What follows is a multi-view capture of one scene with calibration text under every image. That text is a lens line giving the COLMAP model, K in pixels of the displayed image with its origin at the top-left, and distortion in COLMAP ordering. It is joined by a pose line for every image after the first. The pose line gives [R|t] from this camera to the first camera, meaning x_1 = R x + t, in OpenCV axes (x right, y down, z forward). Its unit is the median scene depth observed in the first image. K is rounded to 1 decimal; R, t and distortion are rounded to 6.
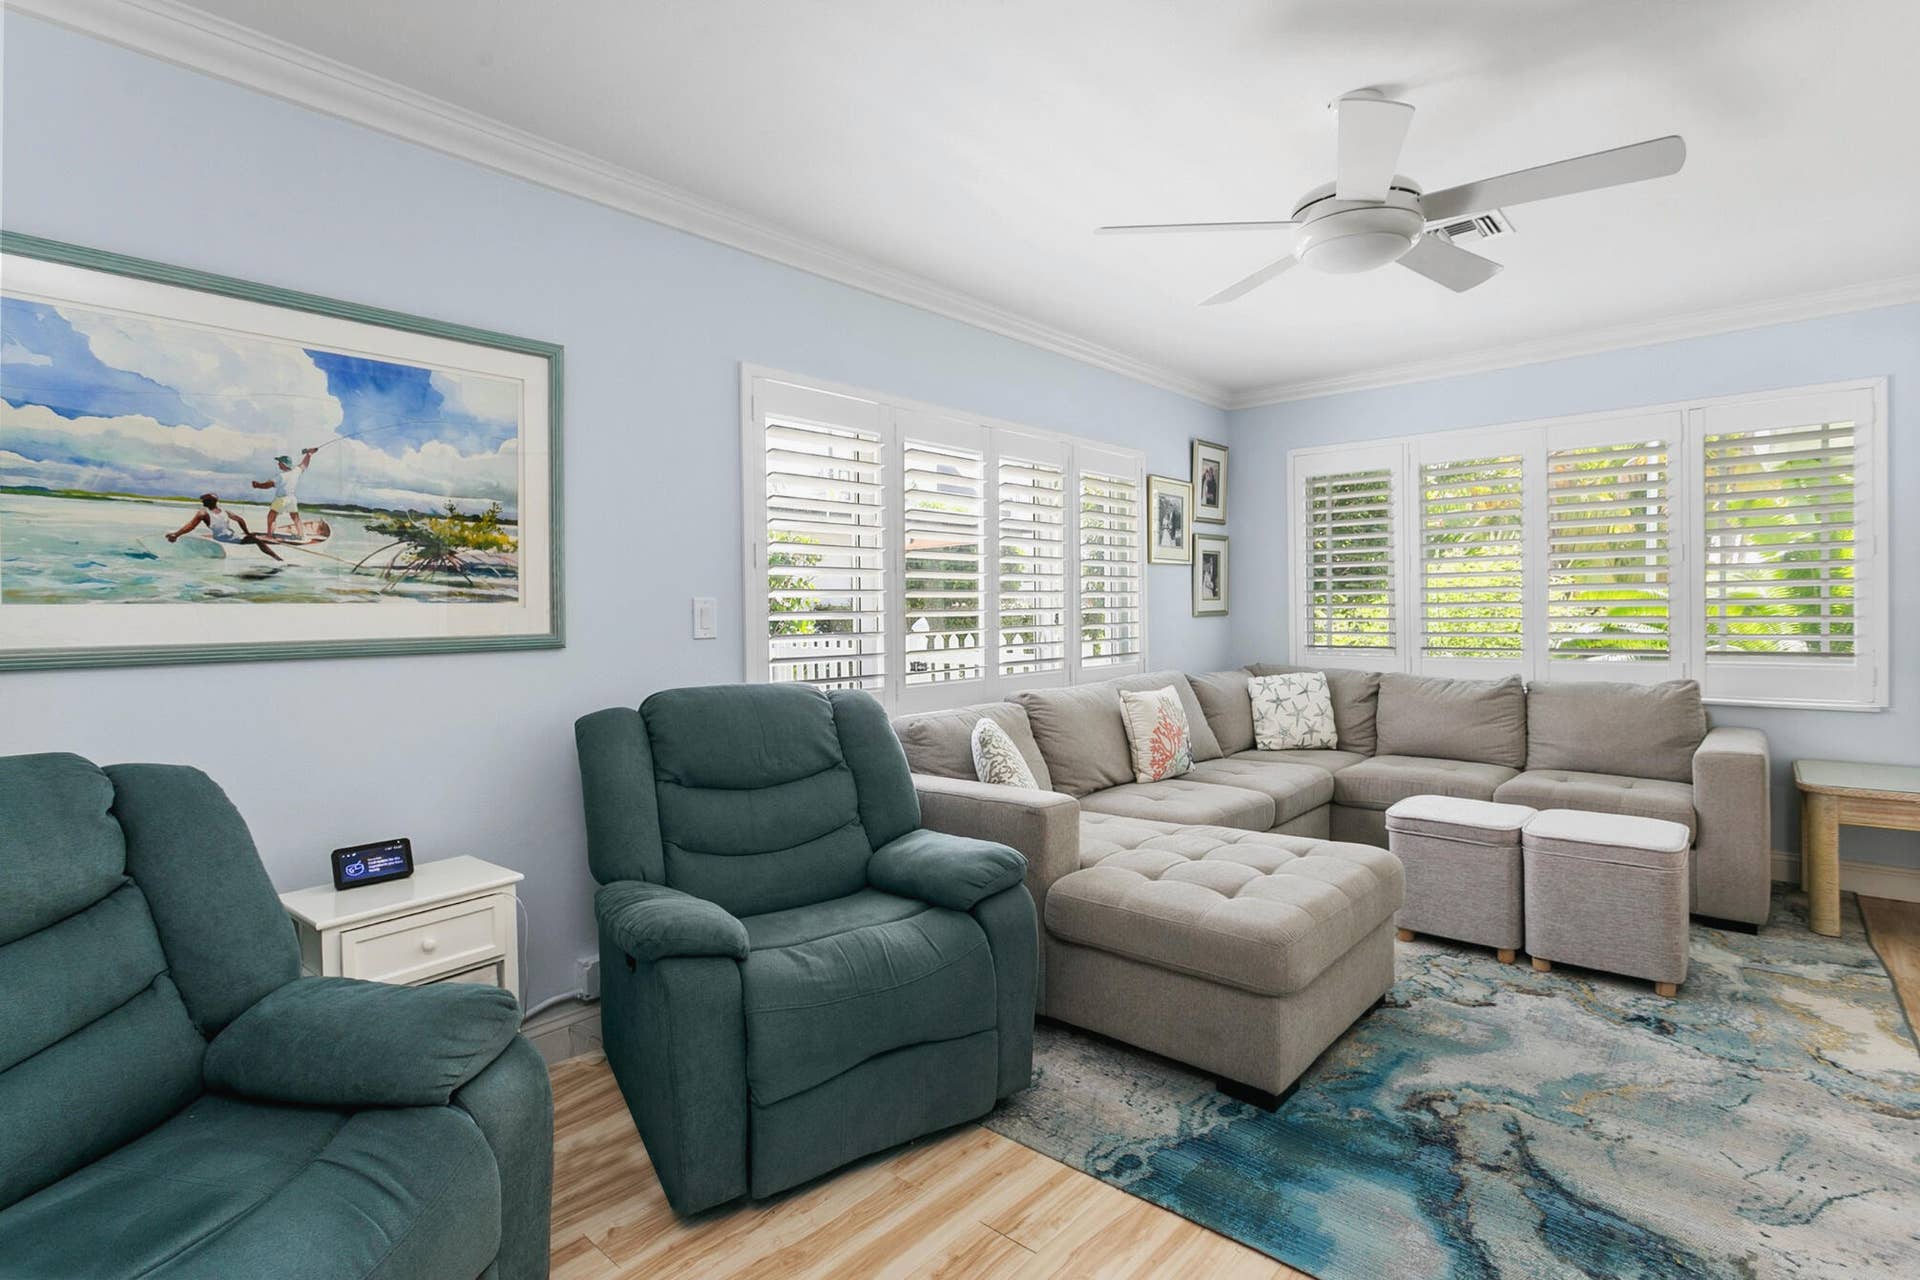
lens RADIAL K [[931.3, 0, 971.9], [0, 931.3, 625.1], [0, 0, 1]] dist [0.000127, 0.000073]
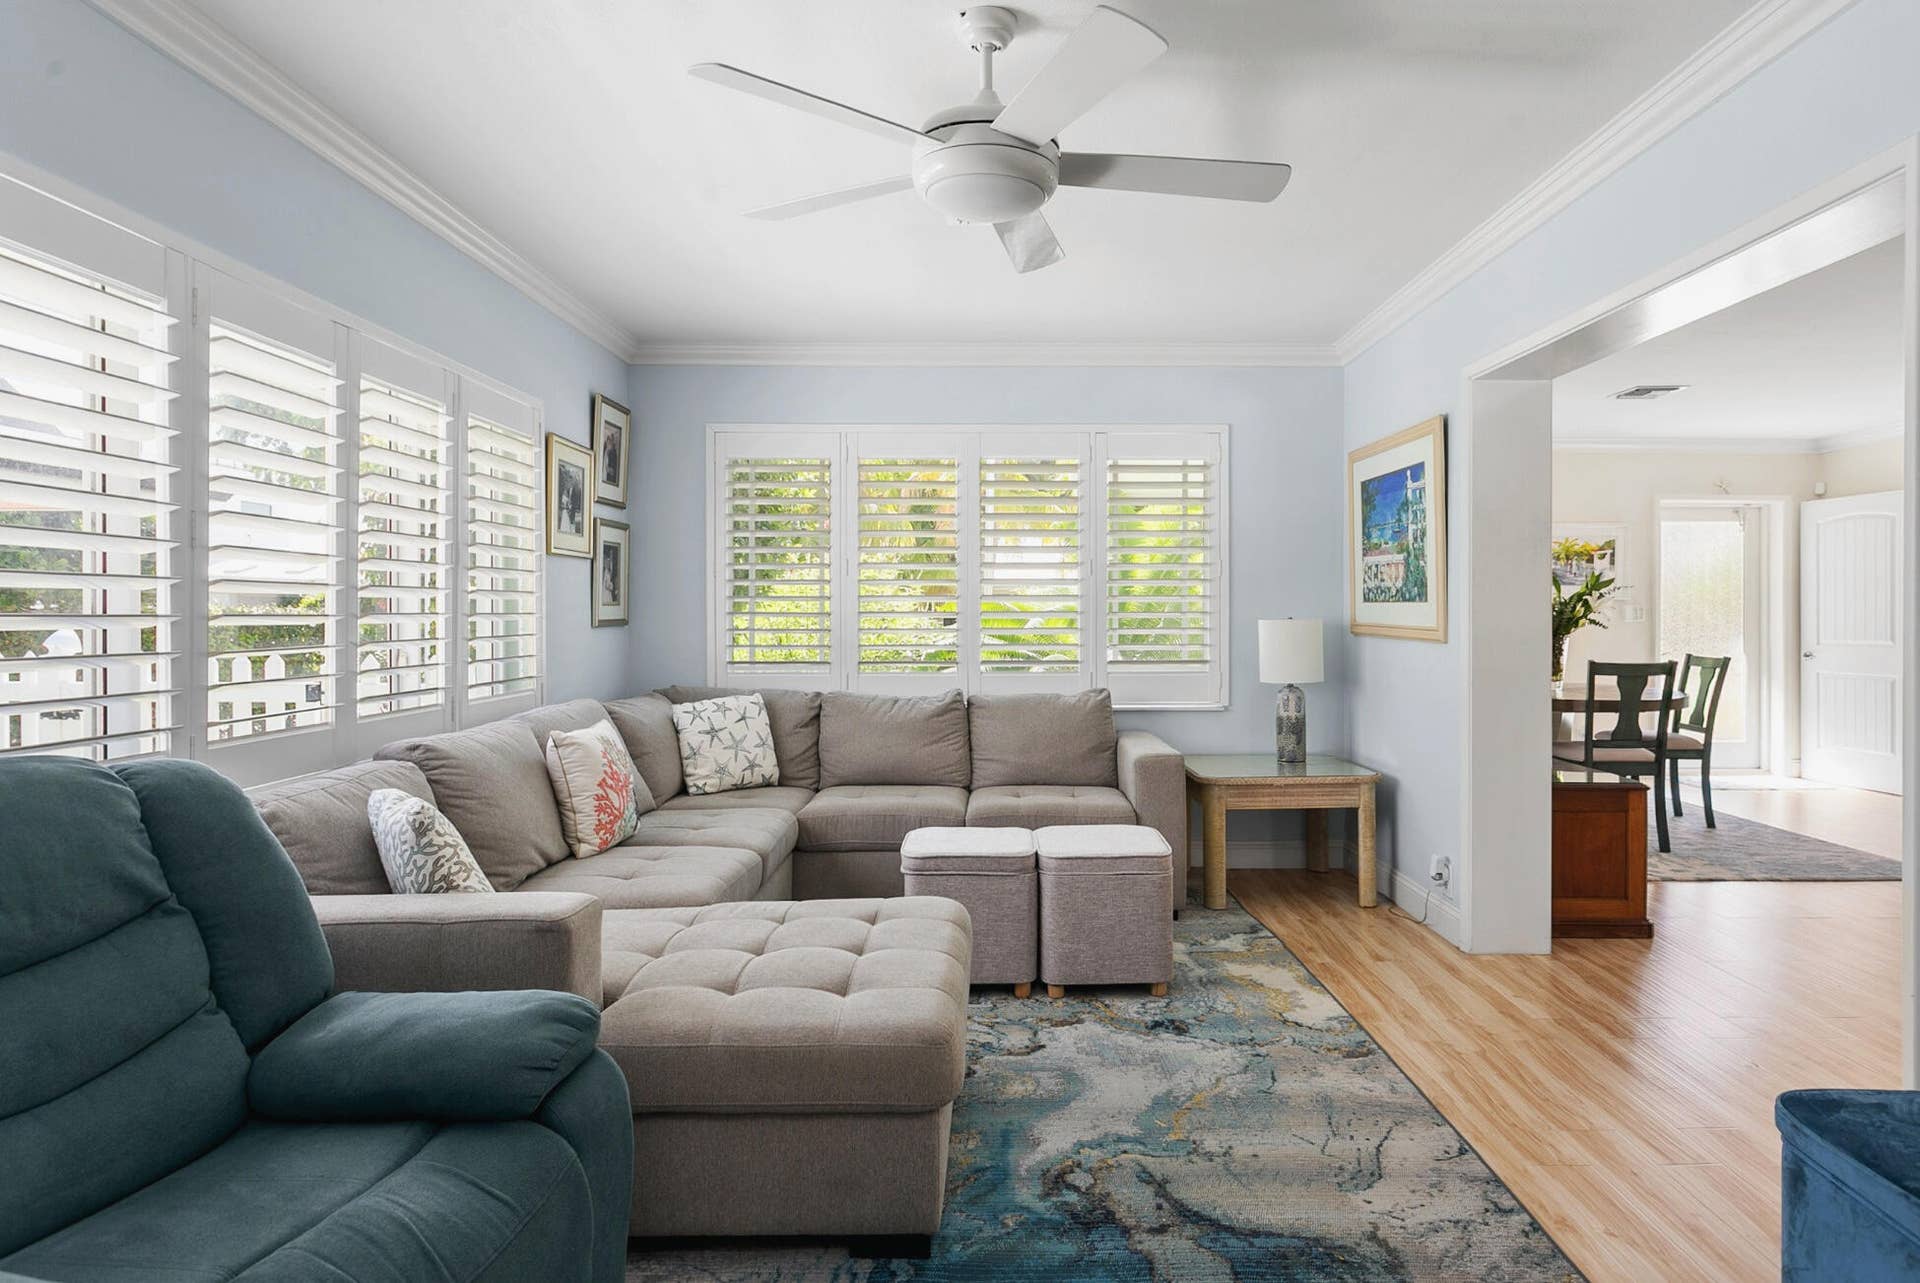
lens RADIAL K [[1093.4, 0, 1010.7], [0, 1093.4, 621.0], [0, 0, 1]] dist [-0.003680, 0.003369]
pose [[0.743715, 0.006563, 0.668465, -0.190489], [0.003616, 0.999898, -0.013841, -0.000863], [-0.668487, 0.012711, 0.743615, 0.203798]]
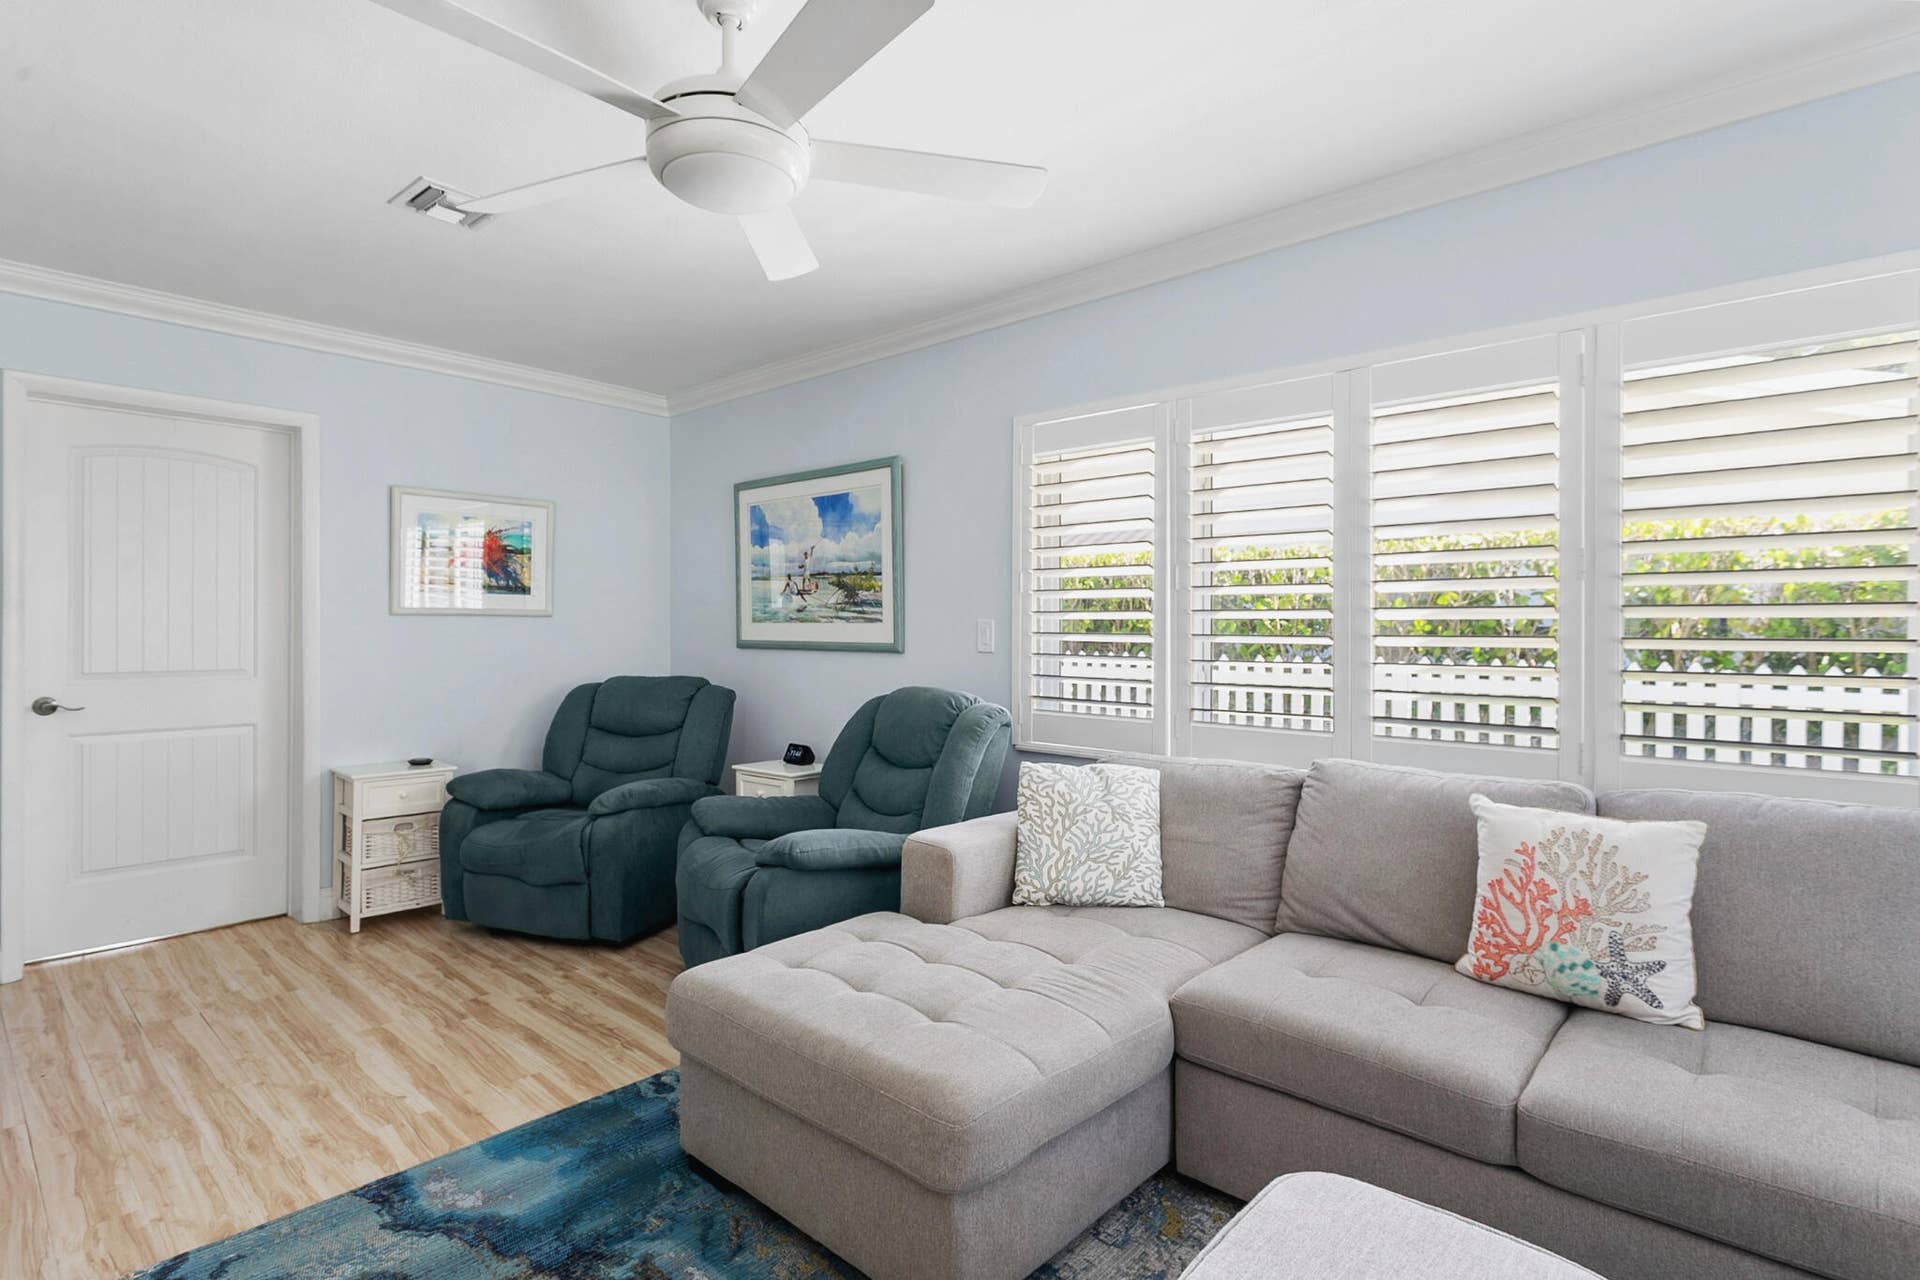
lens RADIAL K [[954.3, 0, 960.0], [0, 954.3, 640.0], [0, 0, 1]] dist [-0.004720, -0.000144]
pose [[-0.021370, 0.026051, -0.999432, 0.992118], [-0.022213, 0.999401, 0.026525, -0.035452], [0.999525, 0.022767, -0.020779, 1.000001]]
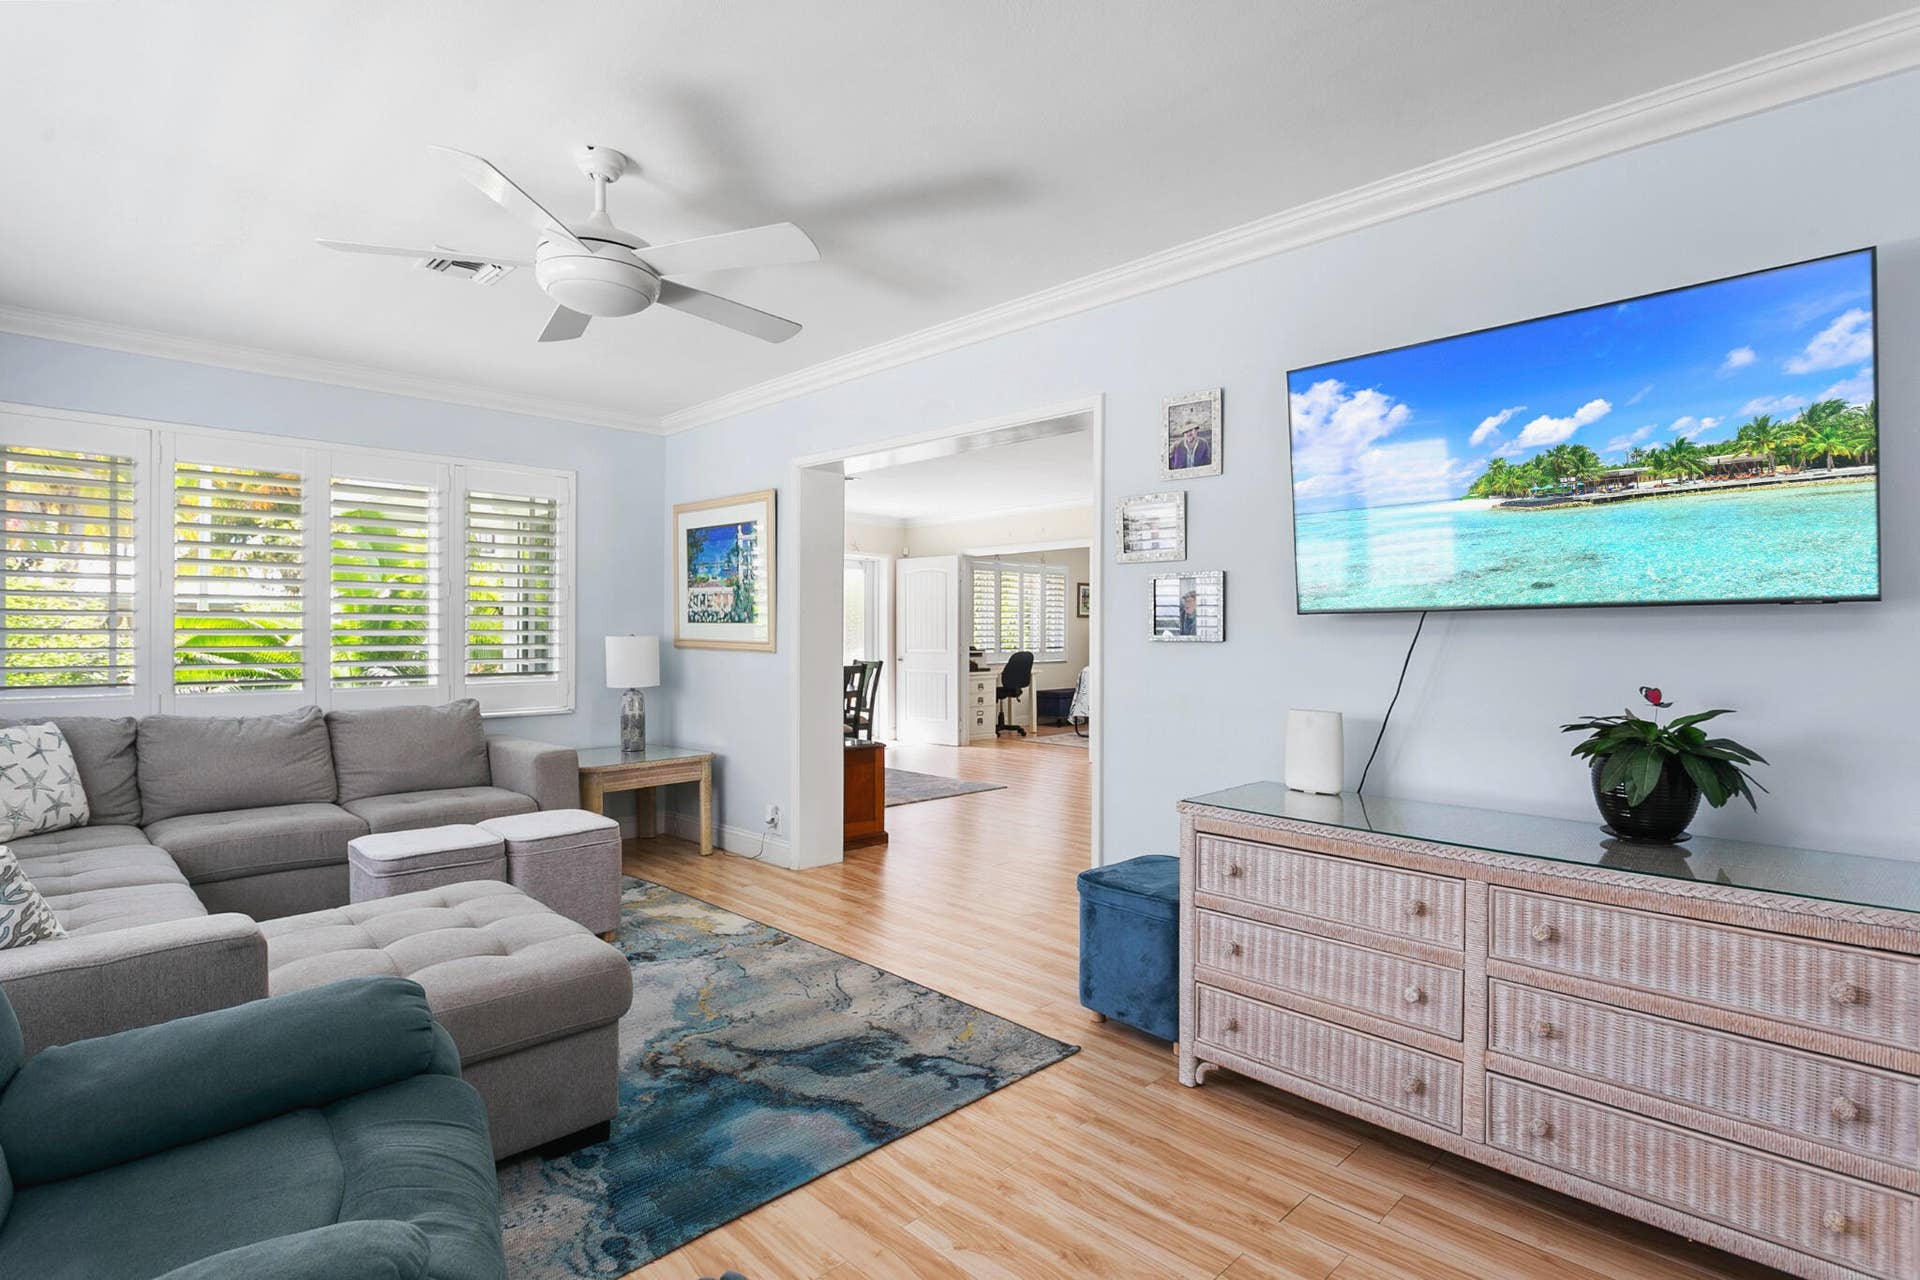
lens RADIAL K [[954.3, 0, 960.0], [0, 954.3, 640.0], [0, 0, 1]] dist [-0.004720, -0.000144]
pose [[0.070443, 0.003917, 0.997508, -0.521162], [0.013984, 0.999890, -0.004914, 0.000170], [-0.997418, 0.014295, 0.070381, 0.425735]]
